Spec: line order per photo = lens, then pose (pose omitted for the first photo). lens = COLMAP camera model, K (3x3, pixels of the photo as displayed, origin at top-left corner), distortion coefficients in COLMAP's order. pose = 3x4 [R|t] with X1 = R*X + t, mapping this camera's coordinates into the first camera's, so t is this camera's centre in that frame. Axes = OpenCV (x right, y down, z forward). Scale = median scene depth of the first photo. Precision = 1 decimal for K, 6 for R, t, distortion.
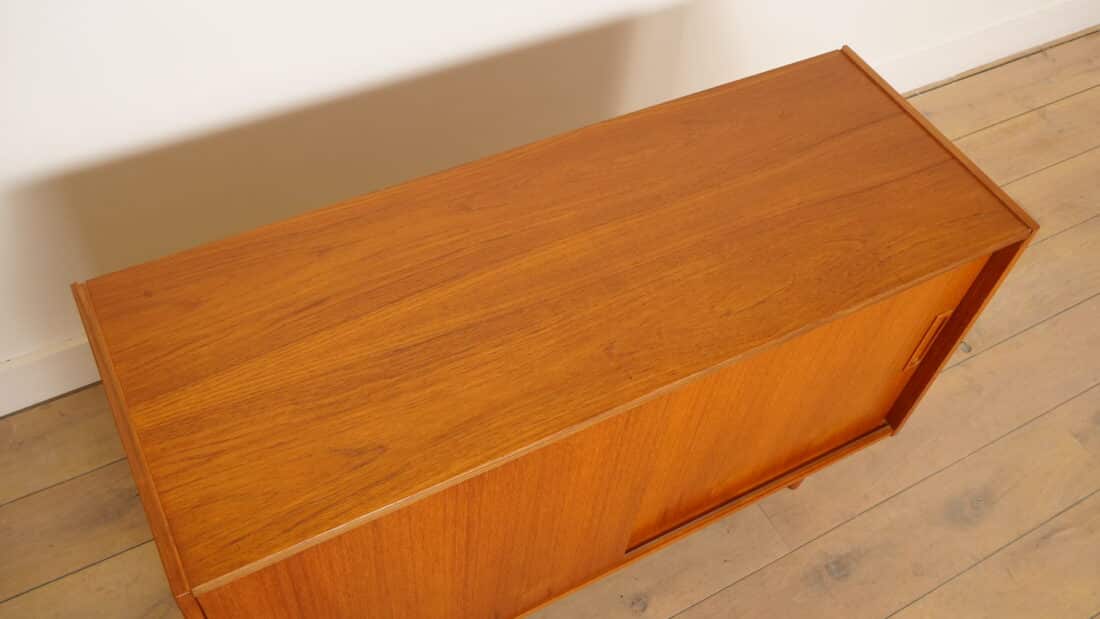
lens RADIAL K [[990.6, 0, 550.0], [0, 990.6, 309.5], [0, 0, 1]] dist [-0.007667, 0.003813]
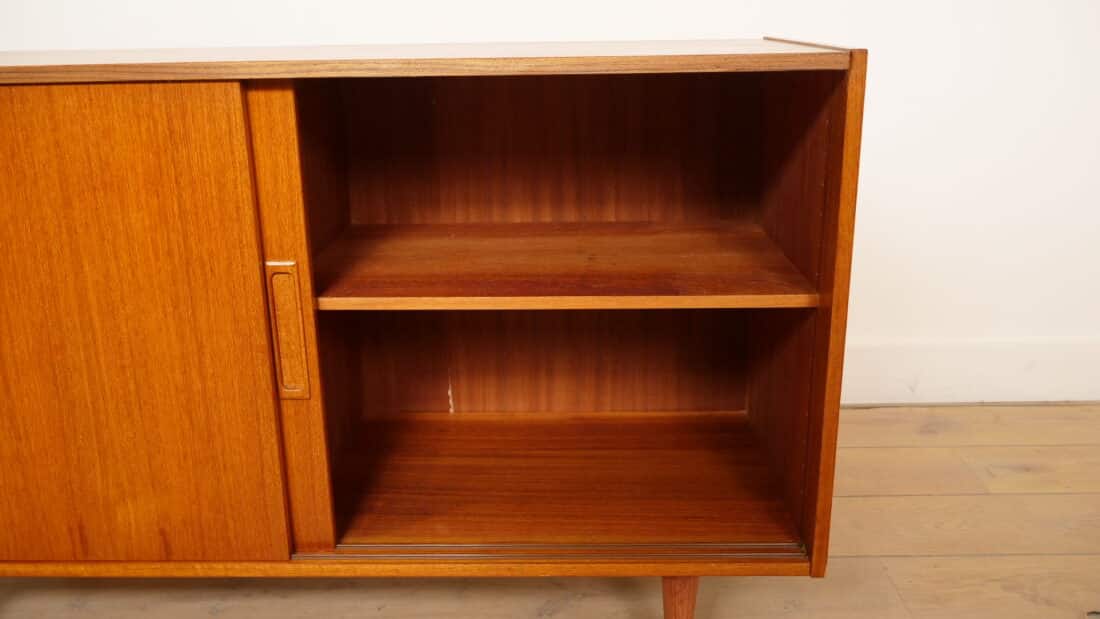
lens RADIAL K [[990.6, 0, 550.0], [0, 990.6, 309.5], [0, 0, 1]] dist [-0.007667, 0.003813]
pose [[0.859396, 0.051778, -0.508682, 0.577378], [-0.339849, 0.801147, -0.492612, 0.394106], [0.382023, 0.596224, 0.706099, 0.477656]]
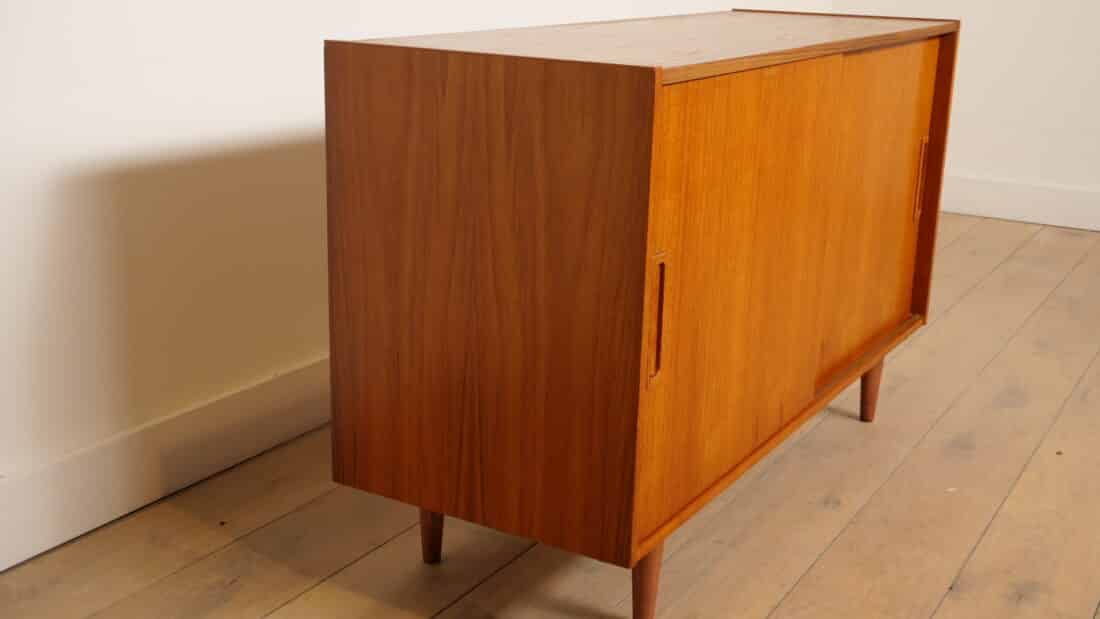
lens RADIAL K [[1313.8, 0, 550.0], [0, 1313.8, 309.5], [0, 0, 1]] dist [-0.001806, -0.007007]
pose [[0.864330, -0.197708, 0.462434, -0.708608], [0.423138, 0.782847, -0.456185, 0.652667], [-0.271824, 0.589968, 0.760296, 0.064546]]
